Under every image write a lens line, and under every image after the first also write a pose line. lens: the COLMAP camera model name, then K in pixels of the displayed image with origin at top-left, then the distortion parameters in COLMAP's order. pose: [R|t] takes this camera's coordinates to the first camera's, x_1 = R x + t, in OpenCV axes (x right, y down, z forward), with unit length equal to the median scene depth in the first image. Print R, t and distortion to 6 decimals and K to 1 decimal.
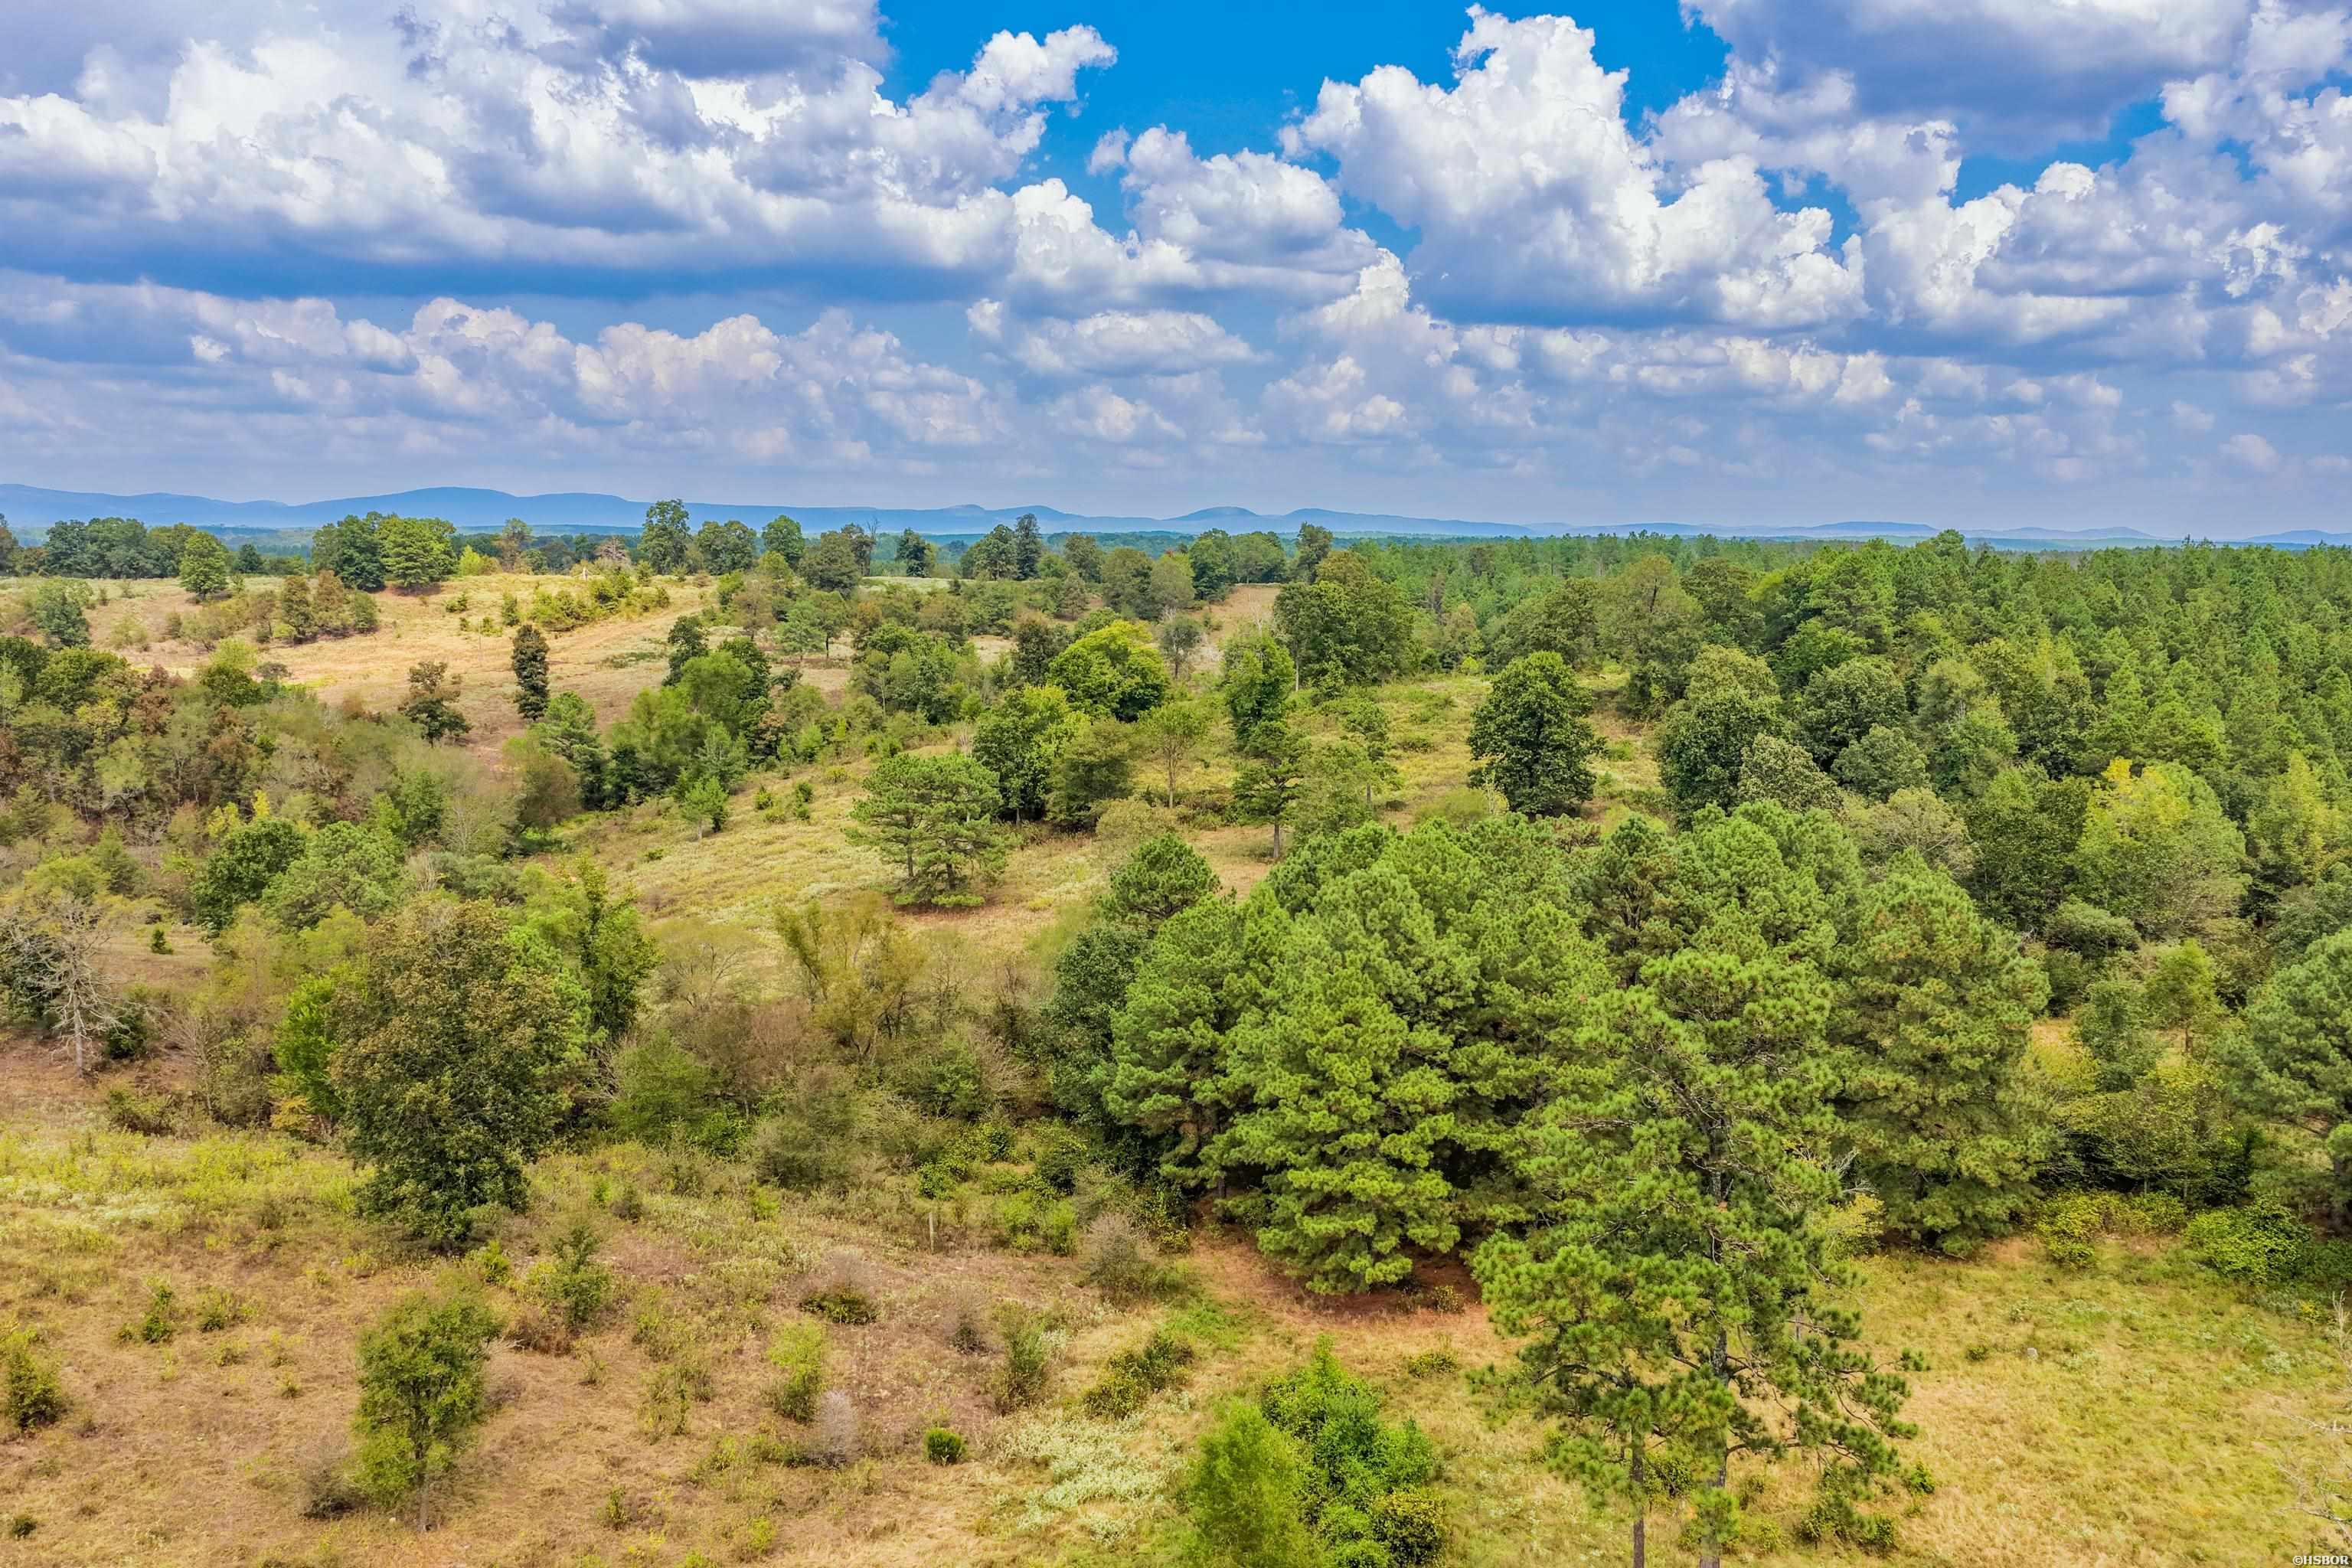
lens RADIAL K [[1953.8, 0, 1162.4], [0, 1953.8, 781.1], [0, 0, 1]] dist [-0.013192, 0.040306]
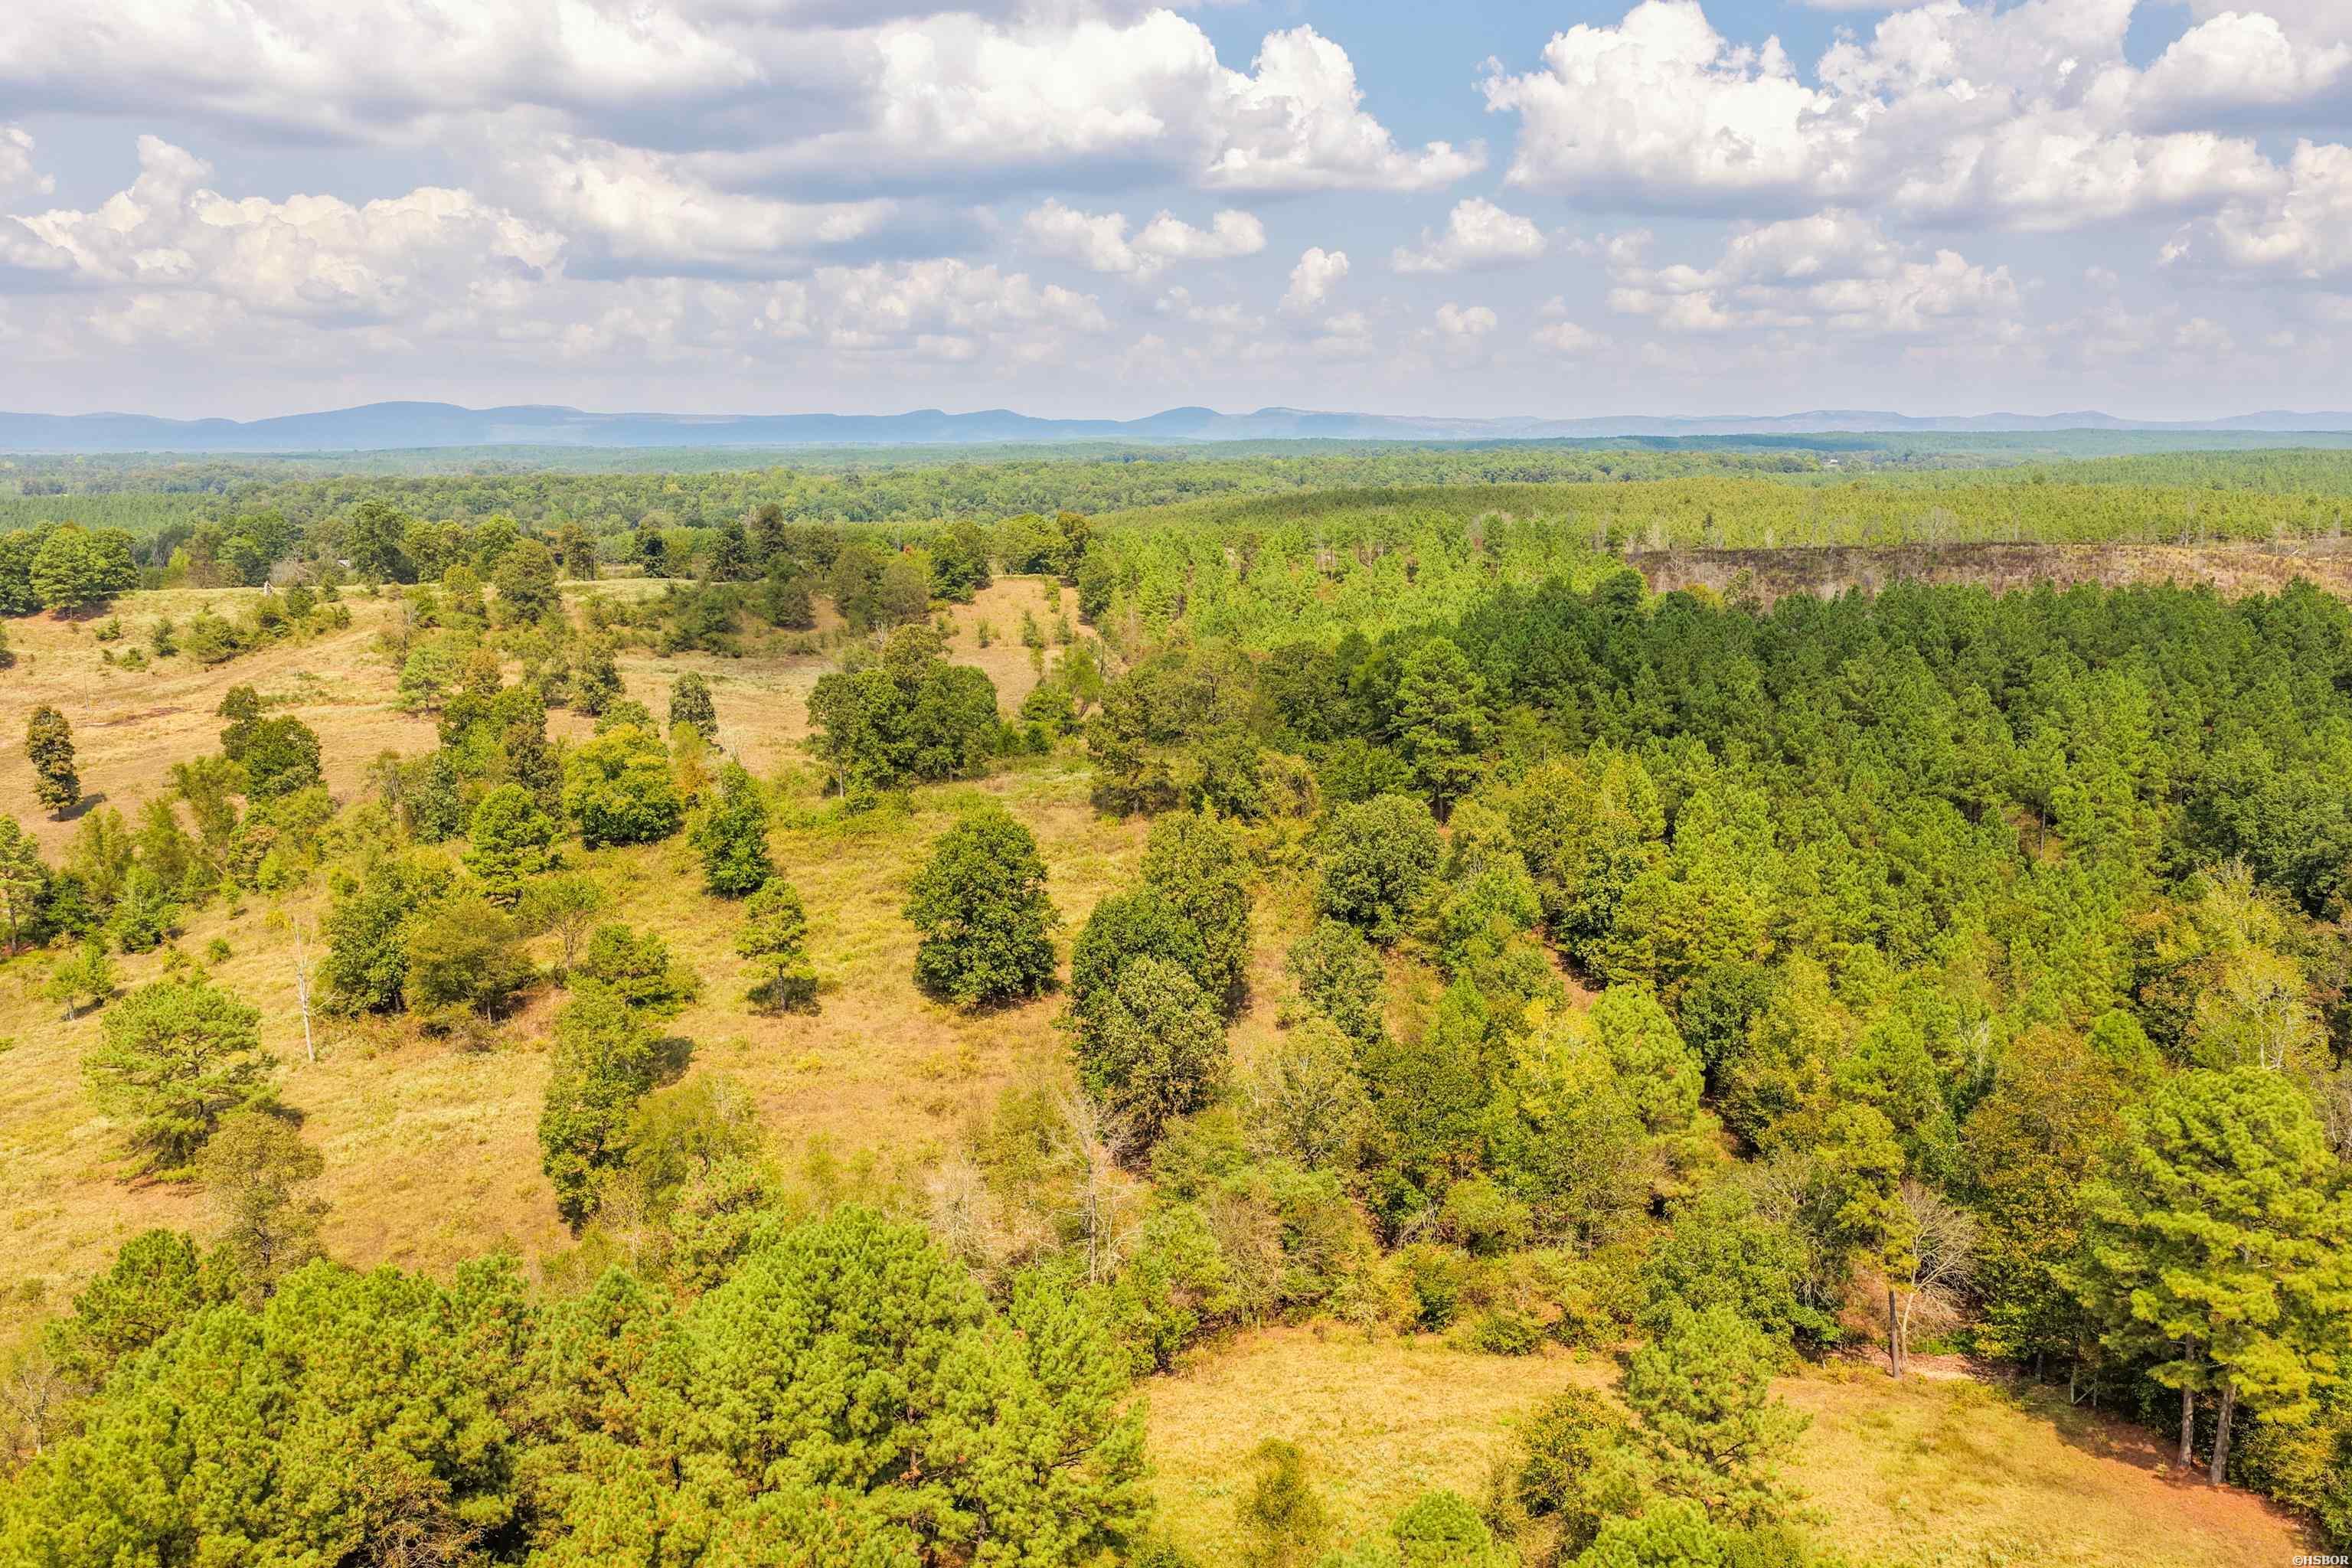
lens RADIAL K [[1953.8, 0, 1187.0], [0, 1953.8, 782.8], [0, 0, 1]] dist [-0.013192, 0.040306]
pose [[0.999584, -0.024000, 0.015998, 0.174538], [0.023101, 0.998263, 0.054190, -0.078924], [-0.017270, -0.053798, 0.998402, 0.099697]]
